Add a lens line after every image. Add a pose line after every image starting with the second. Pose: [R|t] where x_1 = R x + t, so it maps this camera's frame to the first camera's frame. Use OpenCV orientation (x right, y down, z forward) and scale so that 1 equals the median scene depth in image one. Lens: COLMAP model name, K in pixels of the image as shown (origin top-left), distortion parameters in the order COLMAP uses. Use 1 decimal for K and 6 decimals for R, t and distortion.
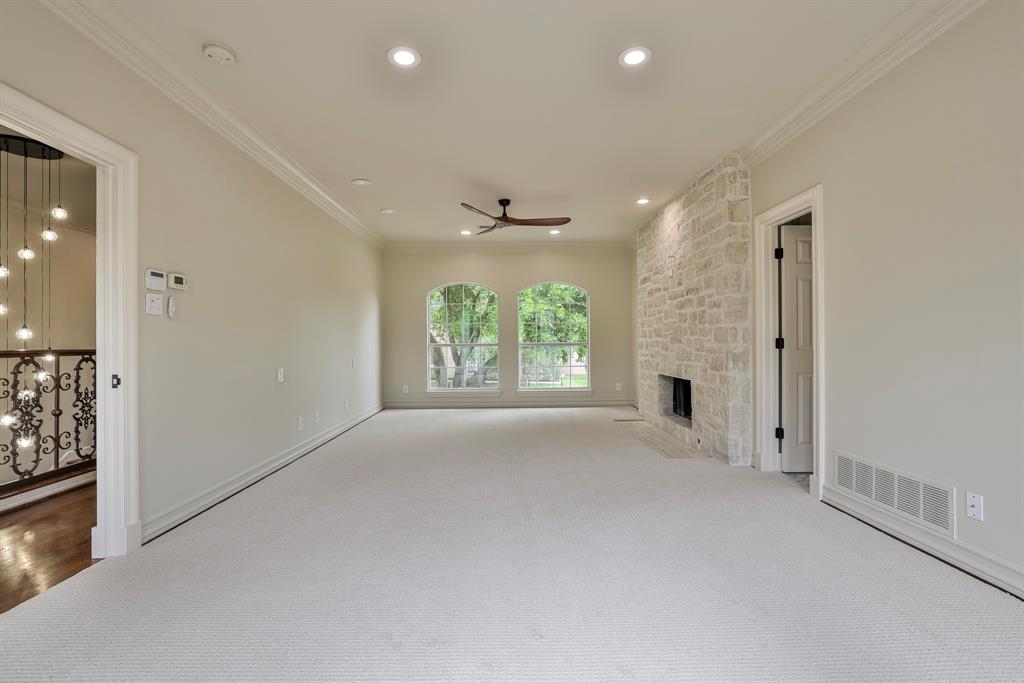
lens RADIAL K [[469.1, 0, 512.0], [0, 469.1, 341.5], [0, 0, 1]] dist [0.001413, 0.000266]
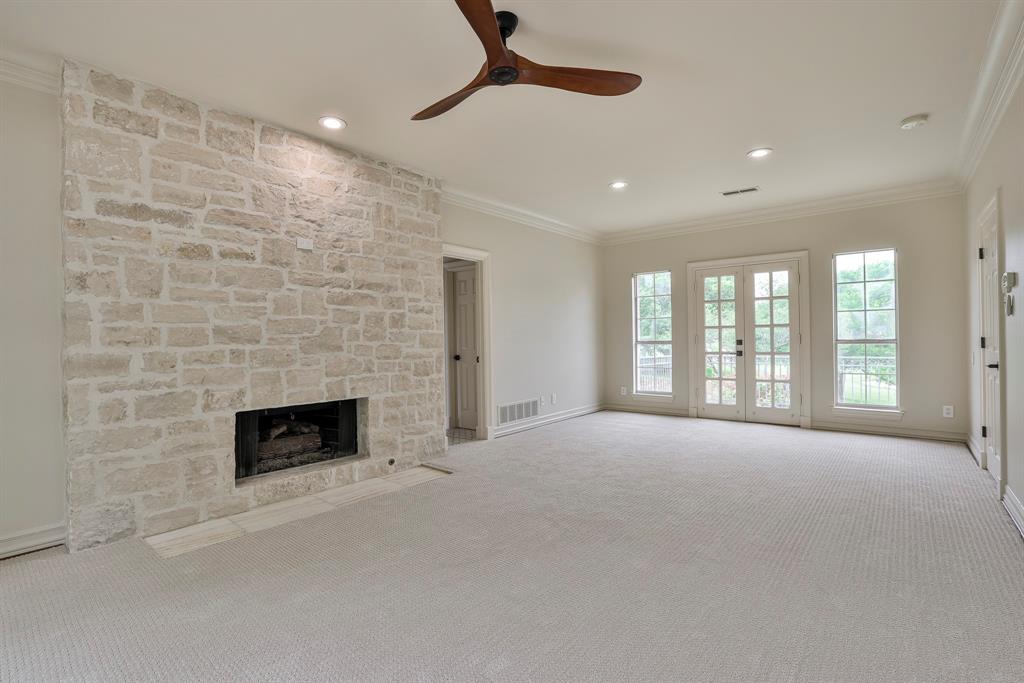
lens RADIAL K [[469.1, 0, 512.0], [0, 469.1, 341.5], [0, 0, 1]] dist [0.001413, 0.000266]
pose [[-0.764783, 0.011499, 0.644185, -0.371342], [0.012257, 0.999919, -0.003298, -0.006283], [-0.644171, 0.005373, -0.764863, 1.681444]]
